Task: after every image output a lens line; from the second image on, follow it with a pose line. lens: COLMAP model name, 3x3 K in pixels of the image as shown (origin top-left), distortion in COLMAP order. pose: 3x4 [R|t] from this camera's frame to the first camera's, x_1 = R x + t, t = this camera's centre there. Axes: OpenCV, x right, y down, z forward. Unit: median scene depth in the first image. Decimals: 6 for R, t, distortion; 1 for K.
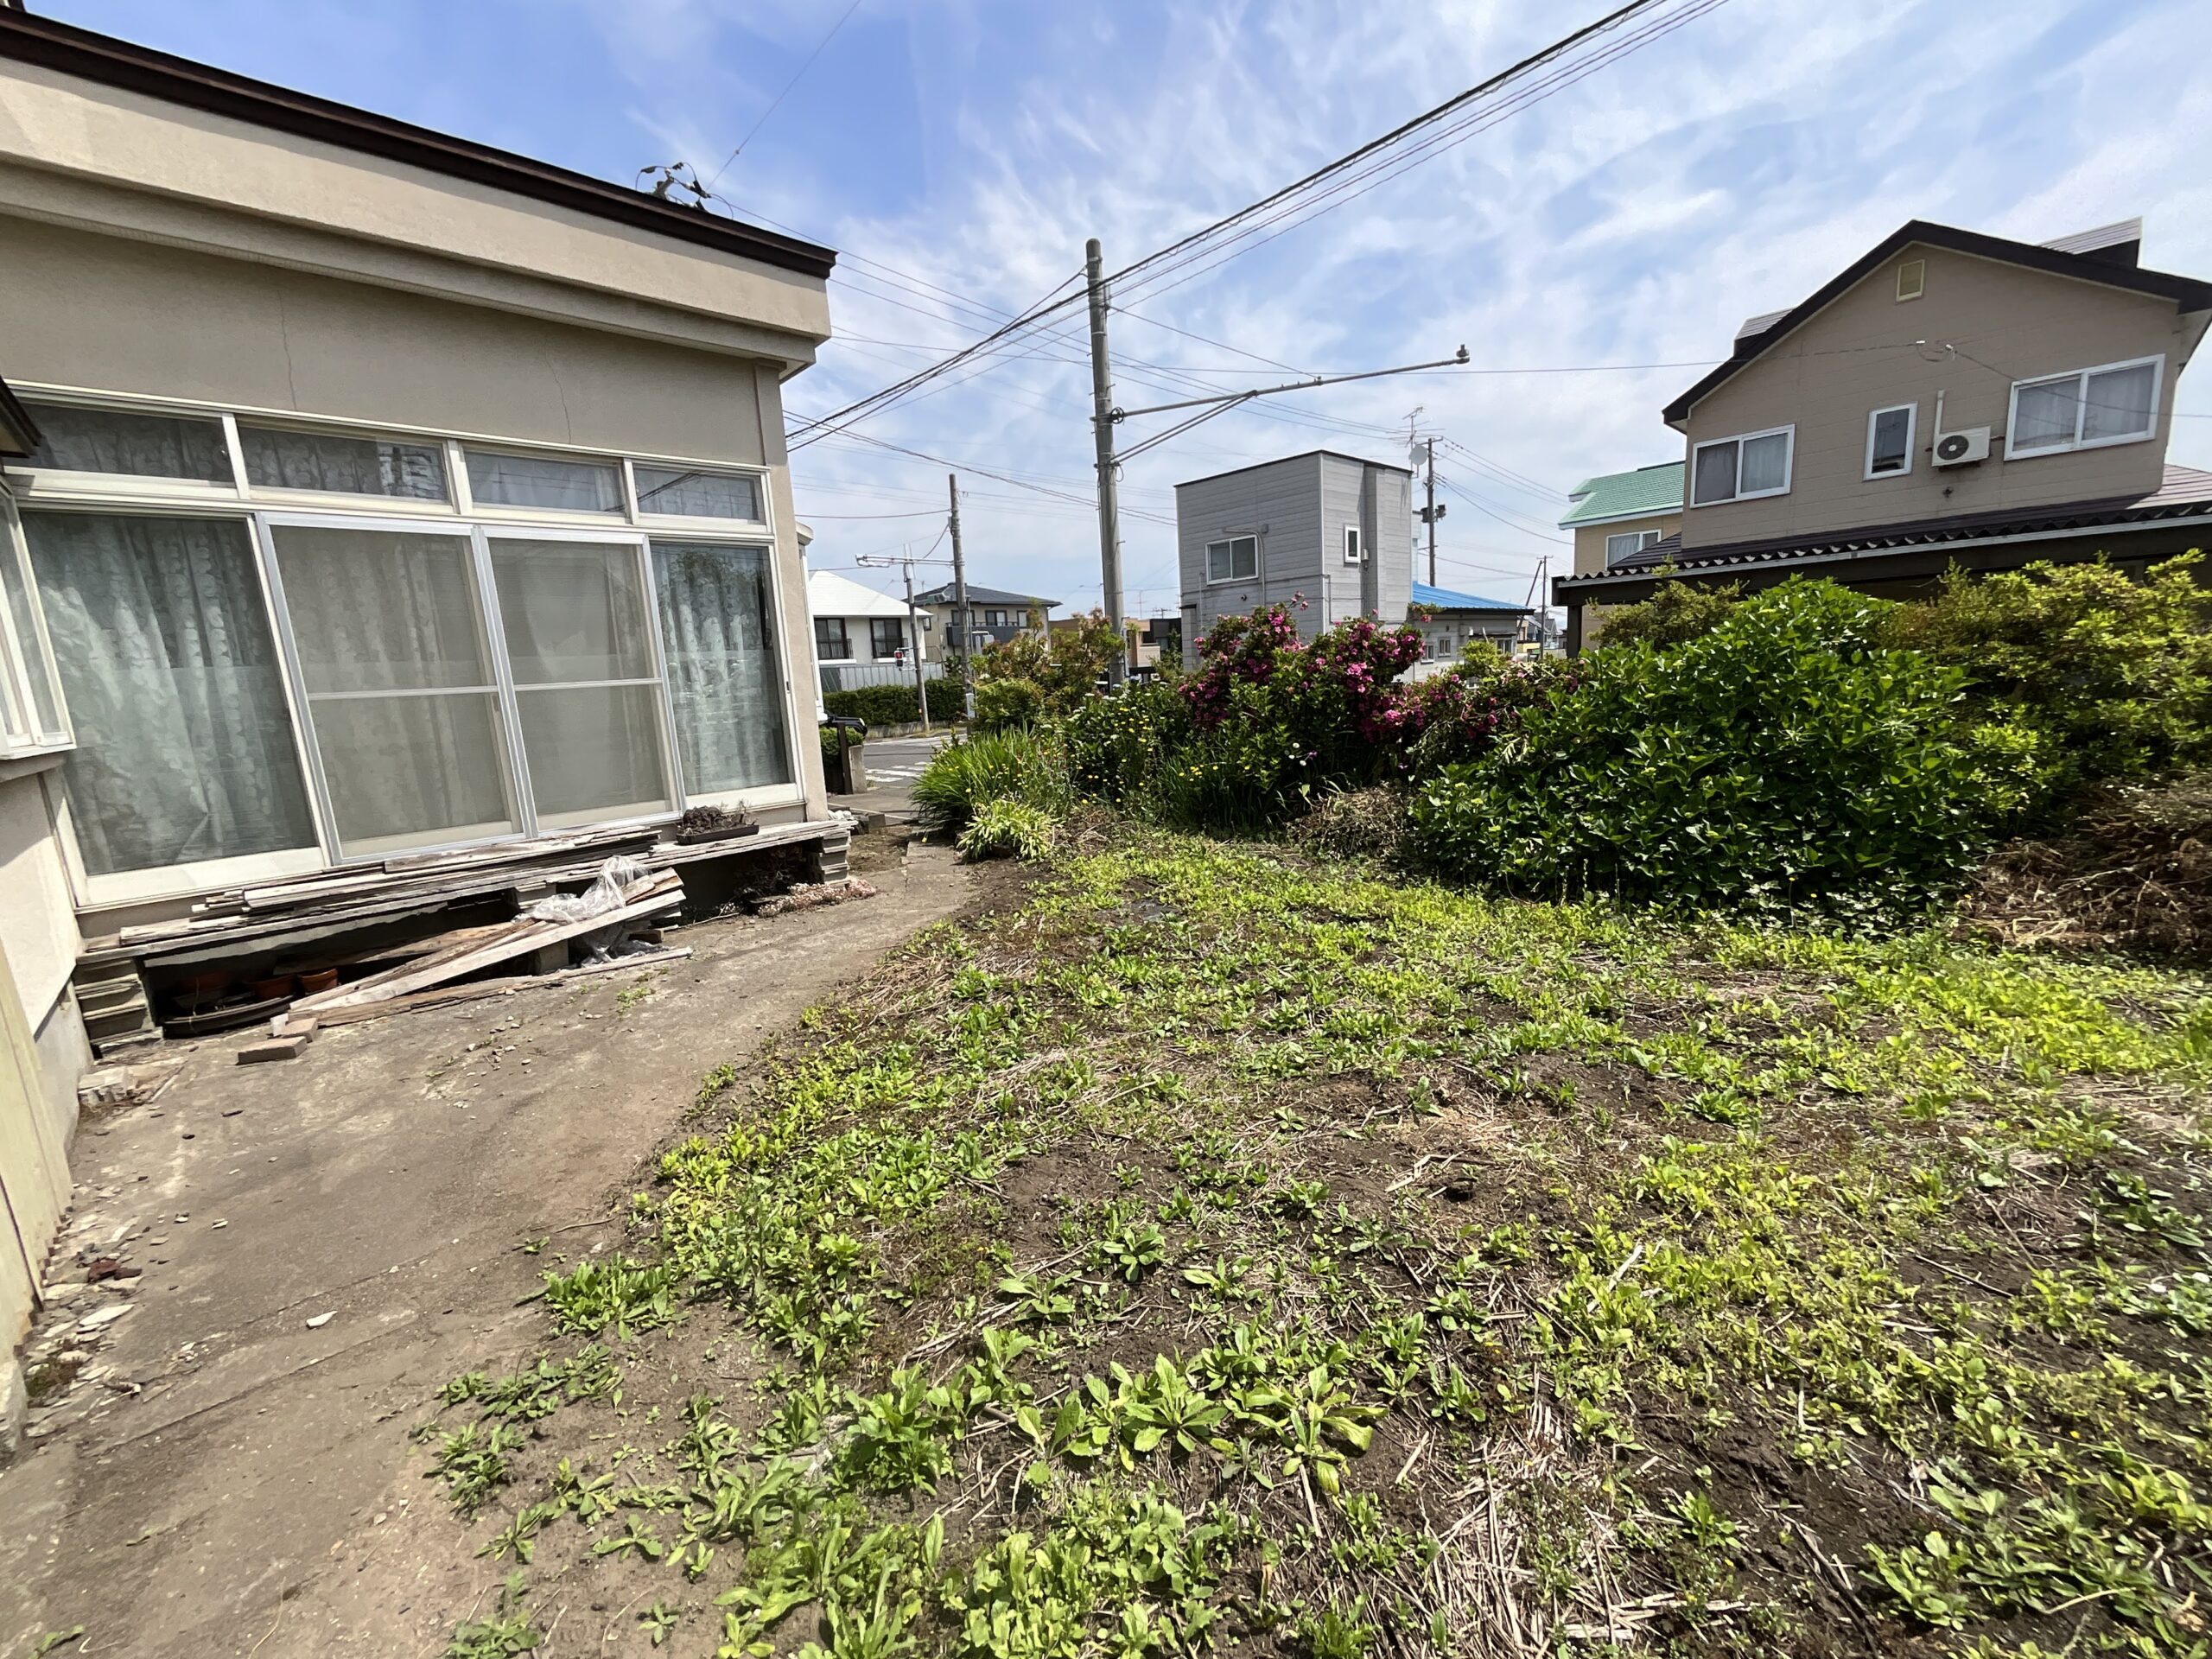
lens RADIAL K [[906.6, 0, 1106.0], [0, 906.6, 829.5], [0, 0, 1]] dist [-0.002051, -0.000299]
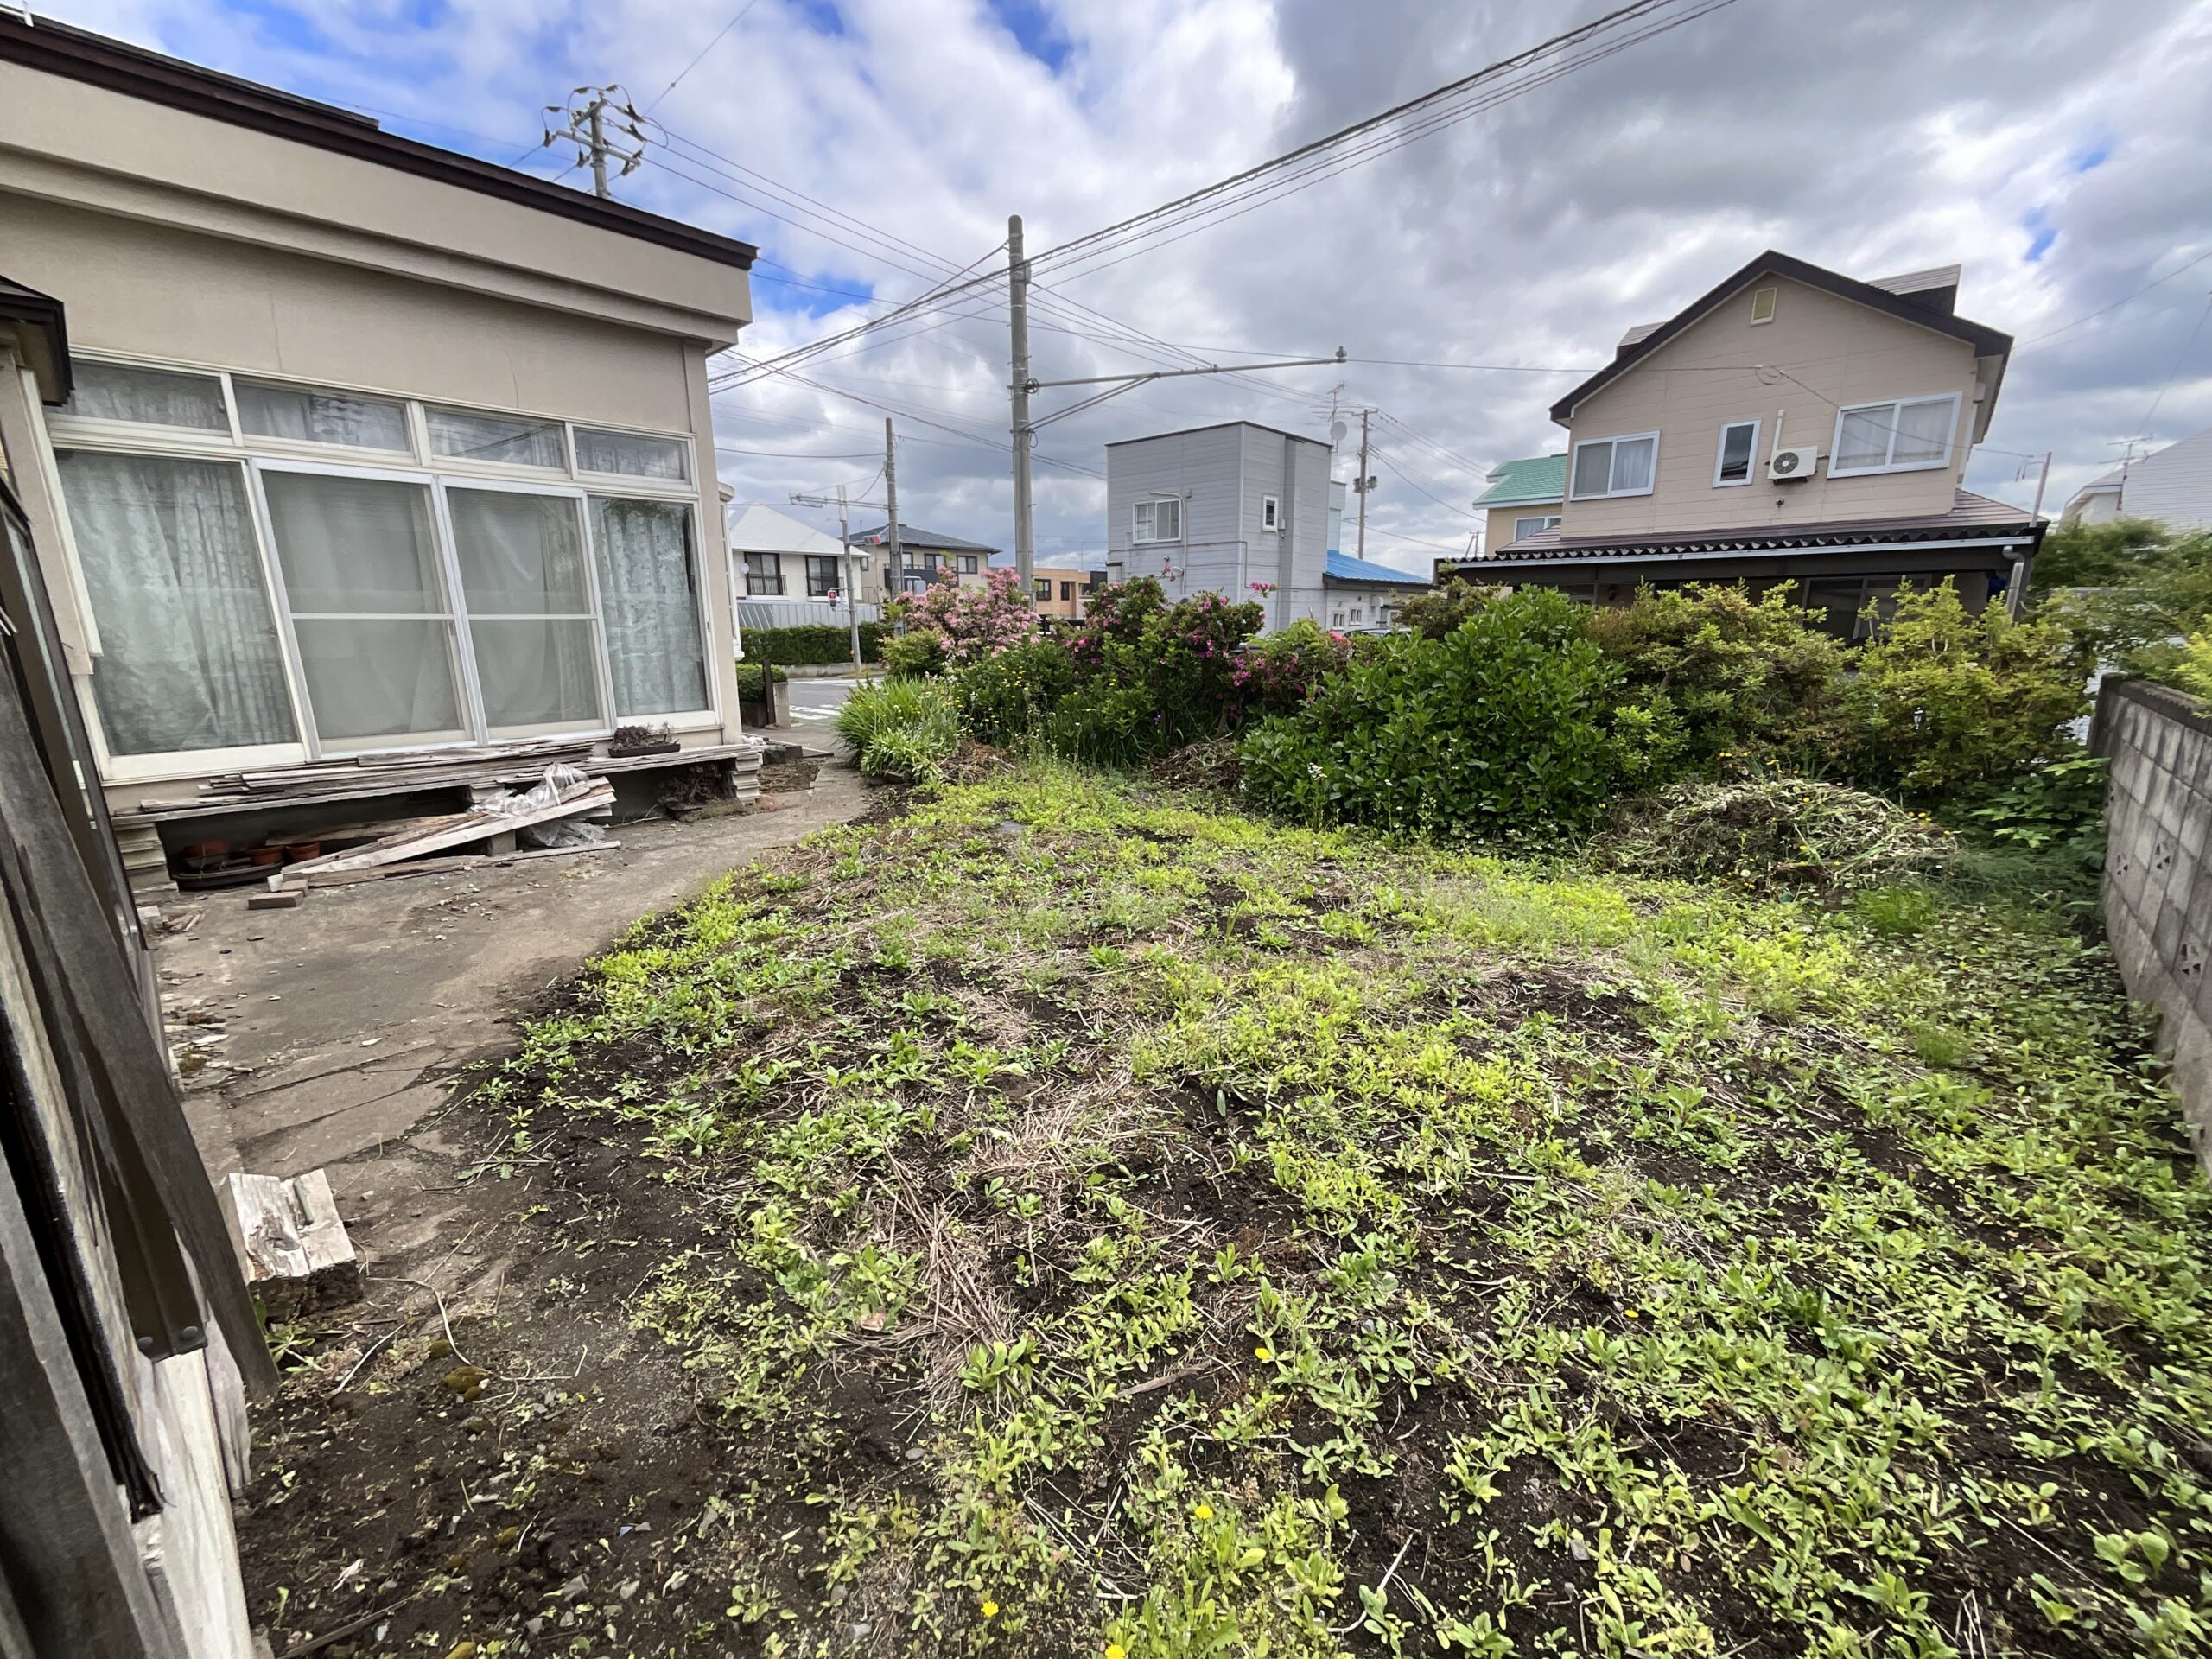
lens RADIAL K [[897.1, 0, 1106.0], [0, 897.1, 829.5], [0, 0, 1]] dist [-0.000666, 0.000170]
pose [[0.996716, 0.037117, 0.071968, 0.079885], [-0.040951, 0.997779, 0.052543, 0.019948], [-0.069858, -0.055318, 0.996022, -0.187033]]
